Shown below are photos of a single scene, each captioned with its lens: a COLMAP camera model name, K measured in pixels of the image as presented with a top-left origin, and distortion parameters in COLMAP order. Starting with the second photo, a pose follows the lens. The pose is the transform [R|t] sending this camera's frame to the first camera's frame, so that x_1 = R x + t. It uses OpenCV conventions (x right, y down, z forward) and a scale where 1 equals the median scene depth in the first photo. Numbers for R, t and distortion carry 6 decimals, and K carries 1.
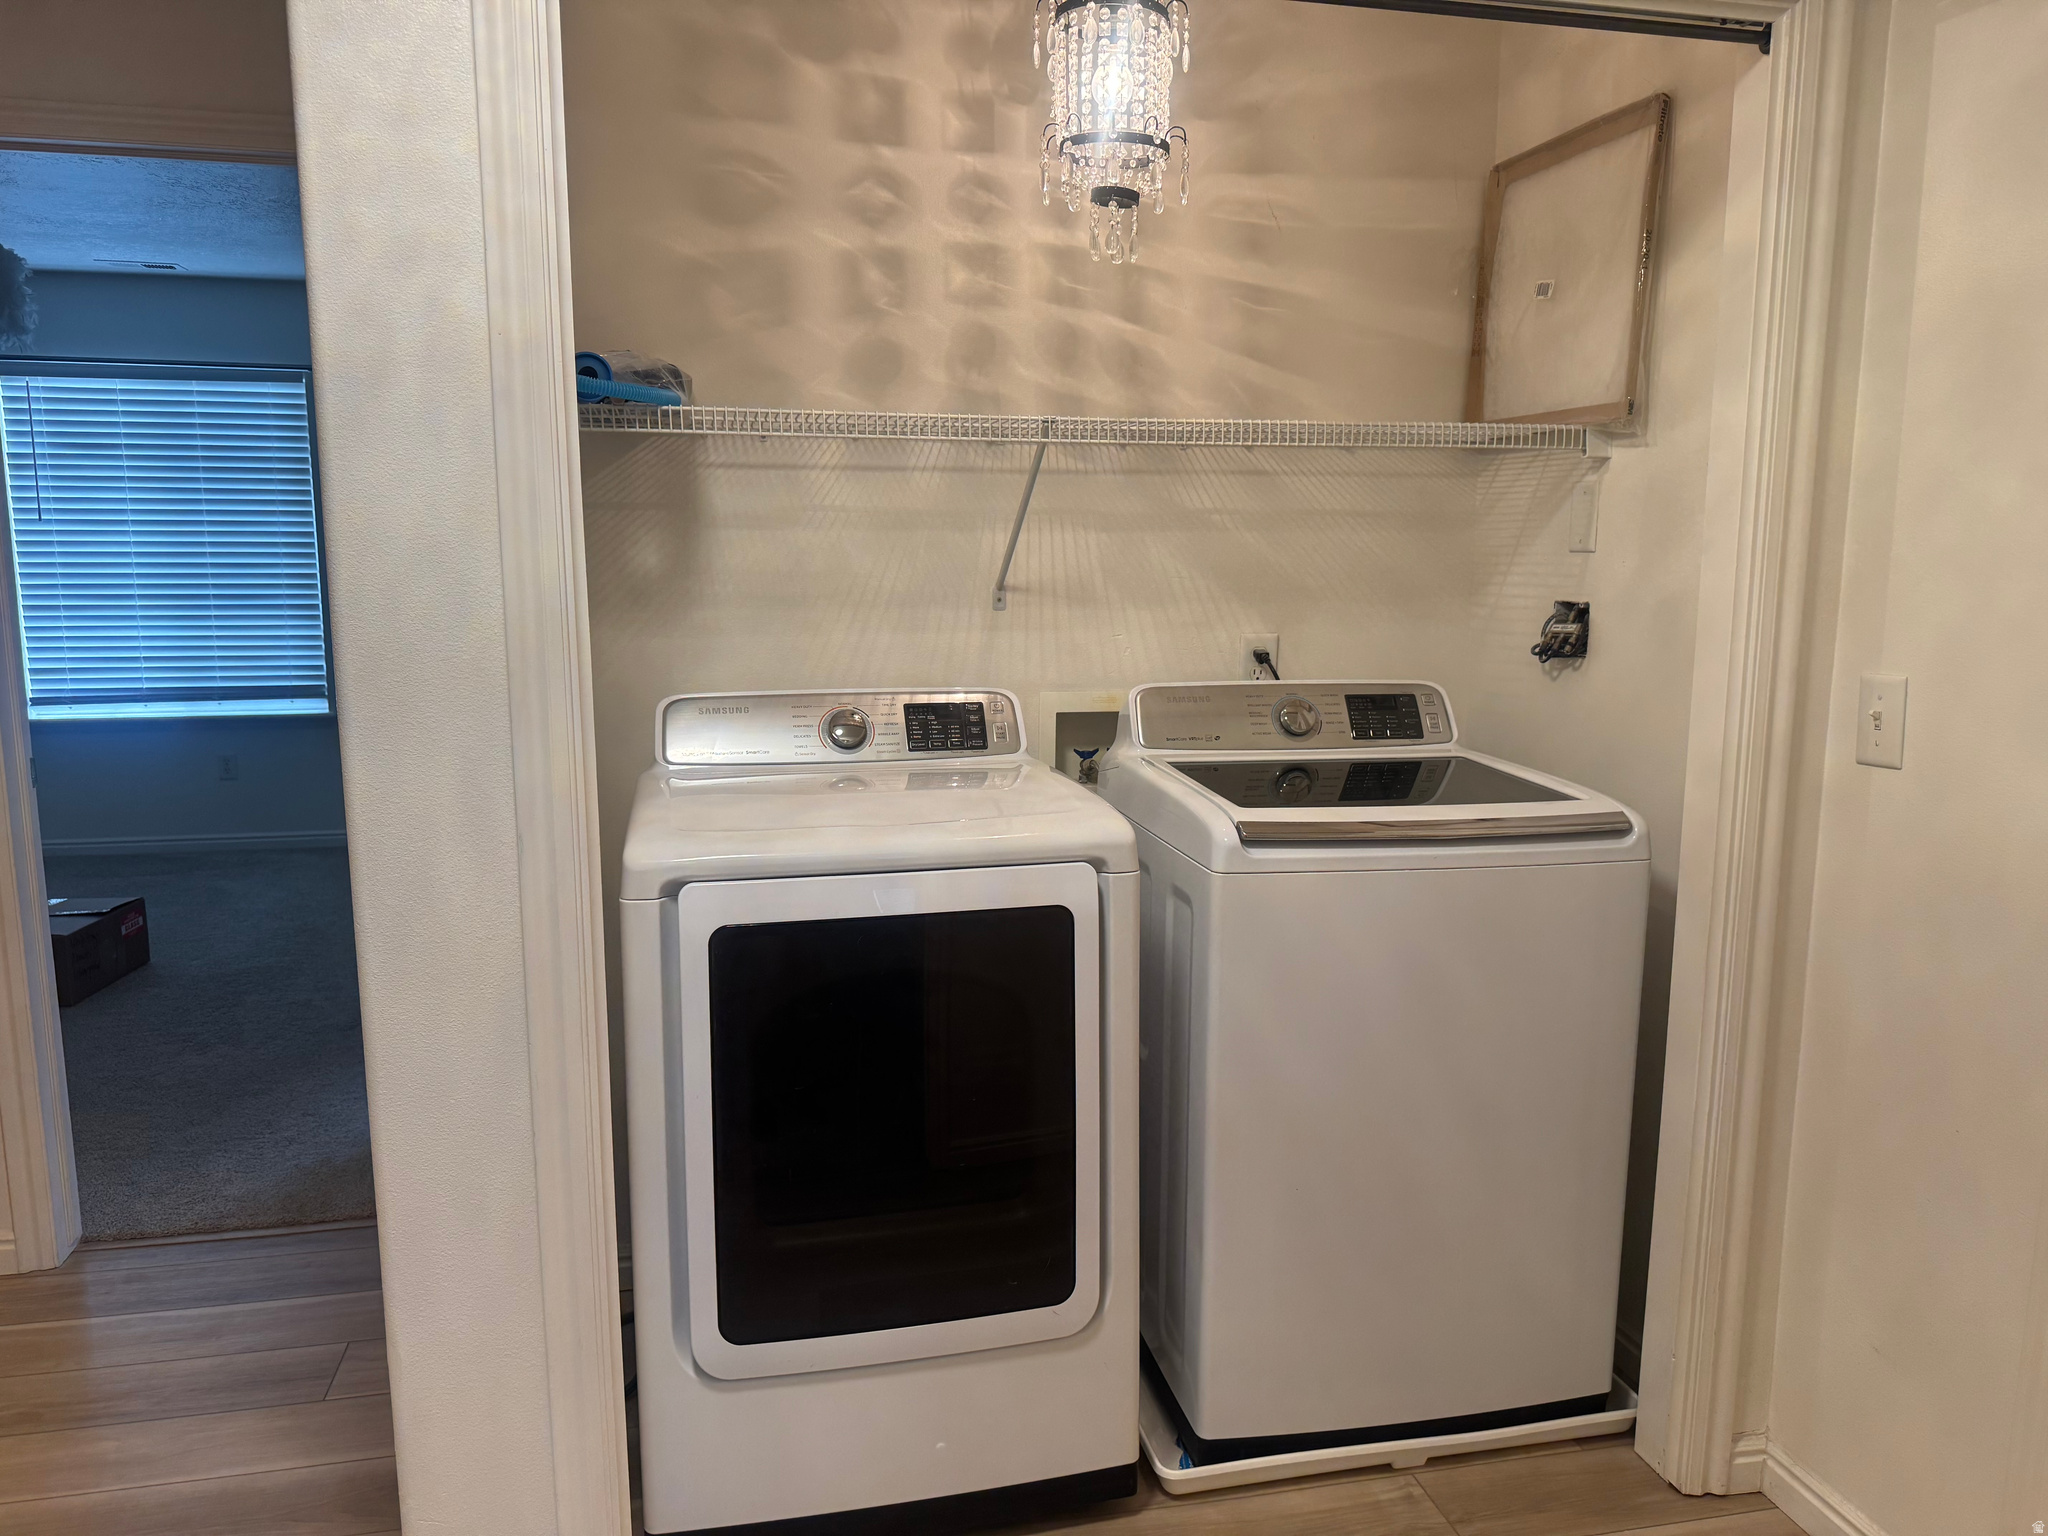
lens RADIAL K [[1451.6, 0, 1021.8], [0, 1451.6, 767.3], [0, 0, 1]] dist [-0.008083, -0.004398]
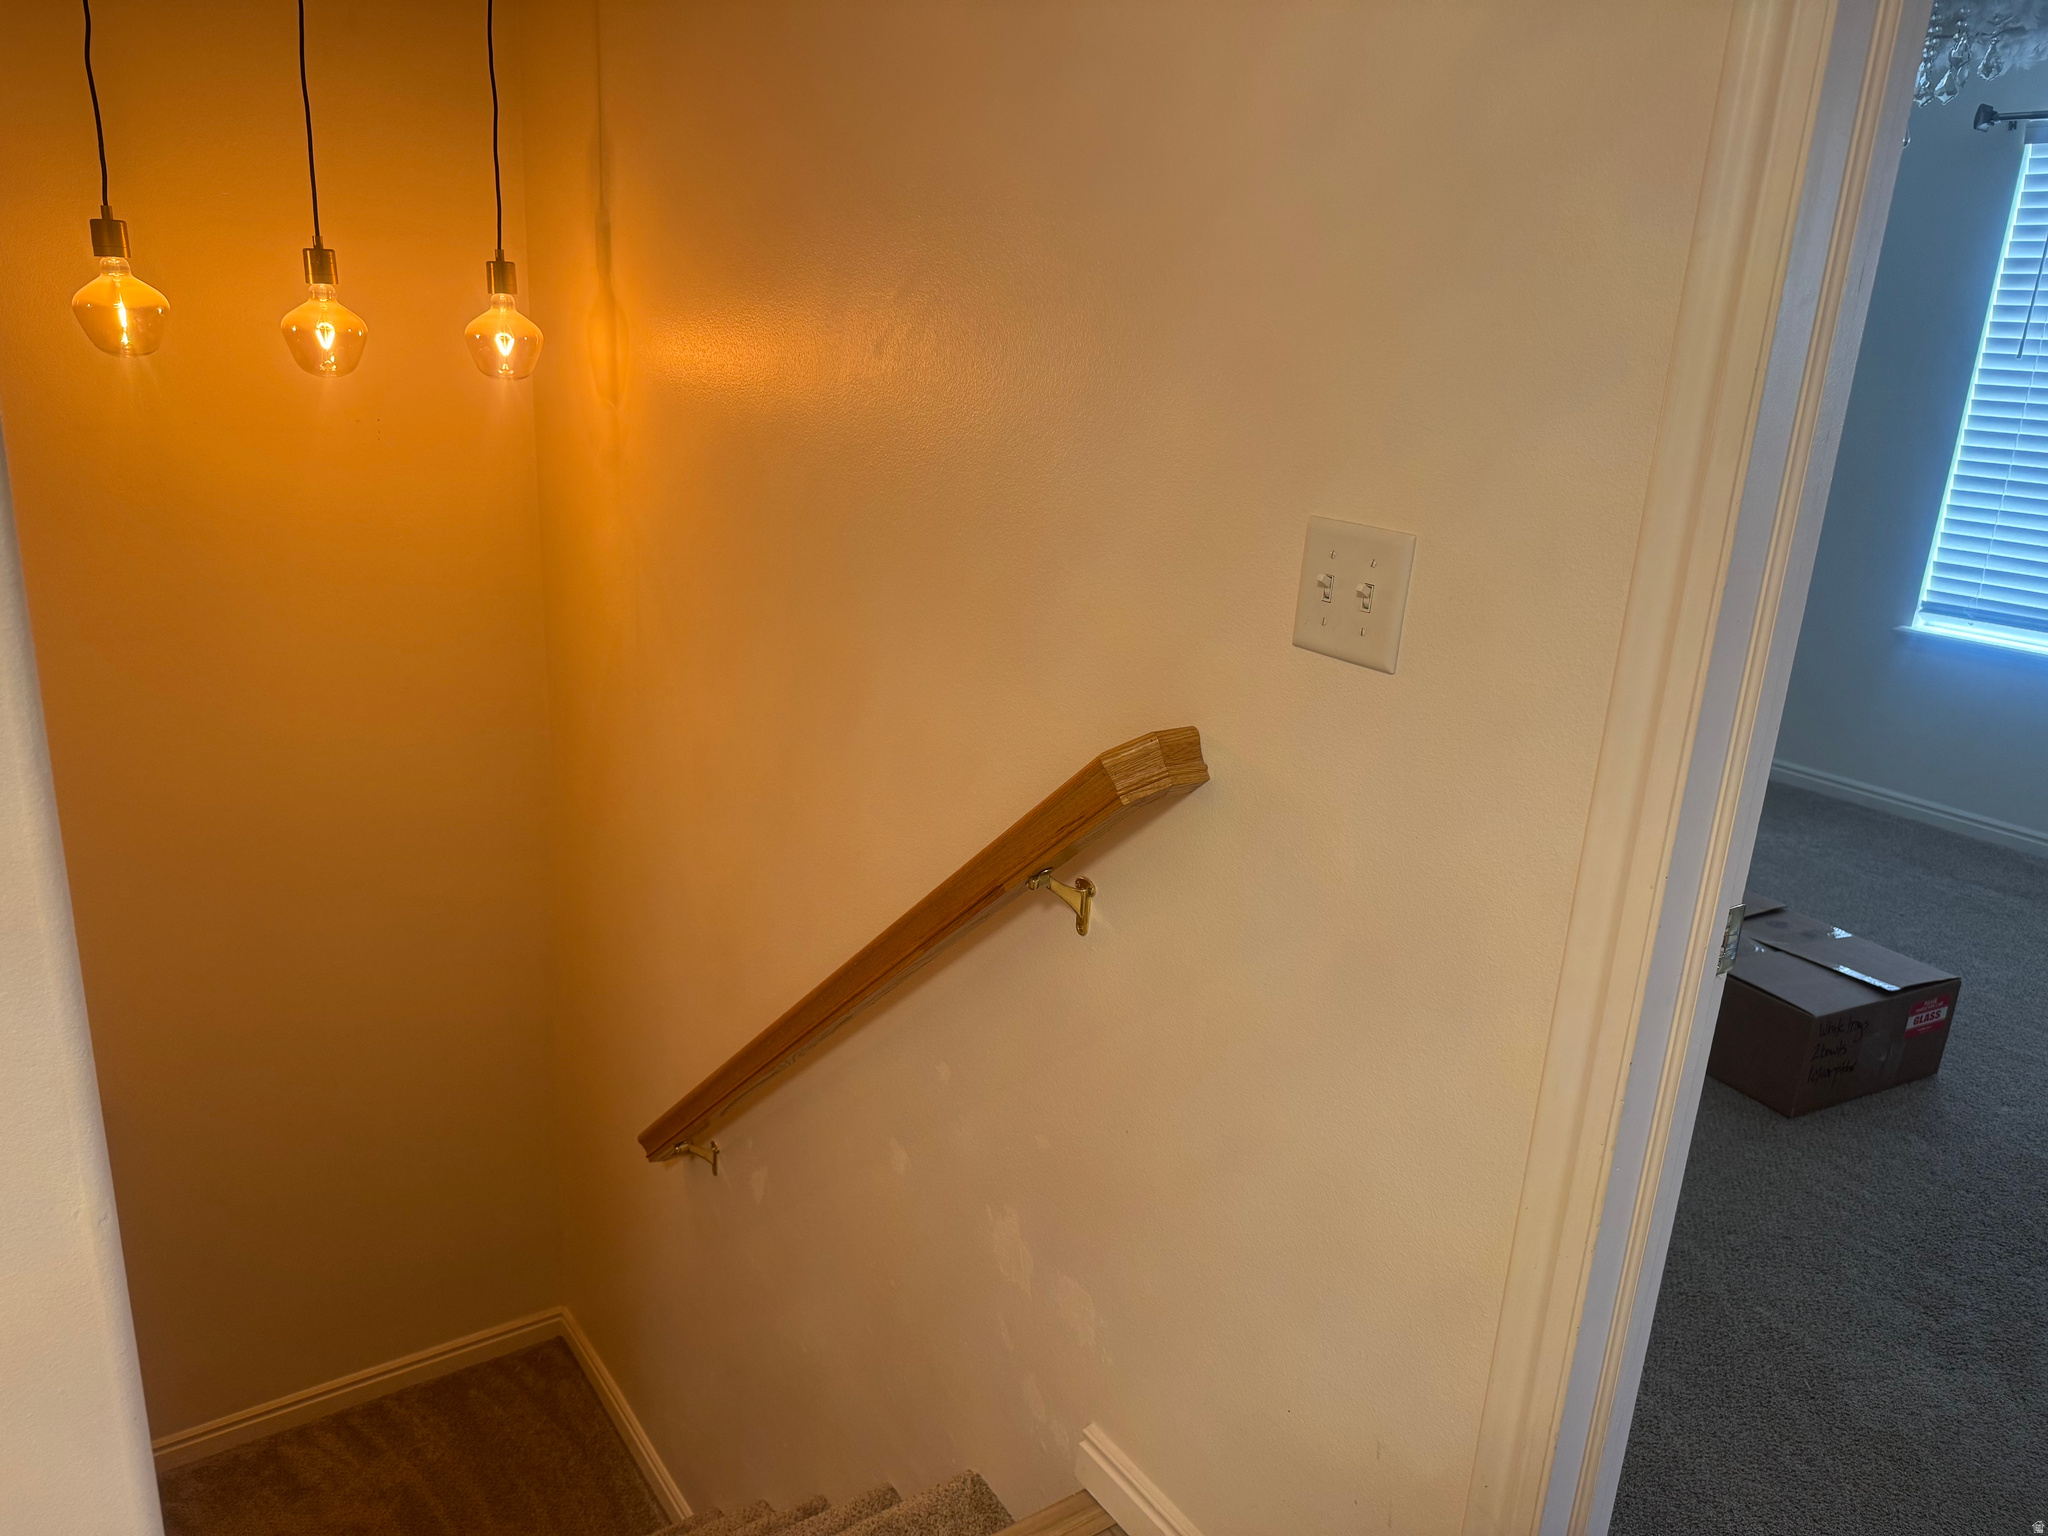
lens RADIAL K [[1451.6, 0, 1022.1], [0, 1451.6, 767.1], [0, 0, 1]] dist [-0.008083, -0.004398]
pose [[0.373617, 0.287227, -0.881993, -0.236954], [-0.199689, 0.953461, 0.225911, -0.055688], [0.905834, 0.091720, 0.413586, 0.370236]]
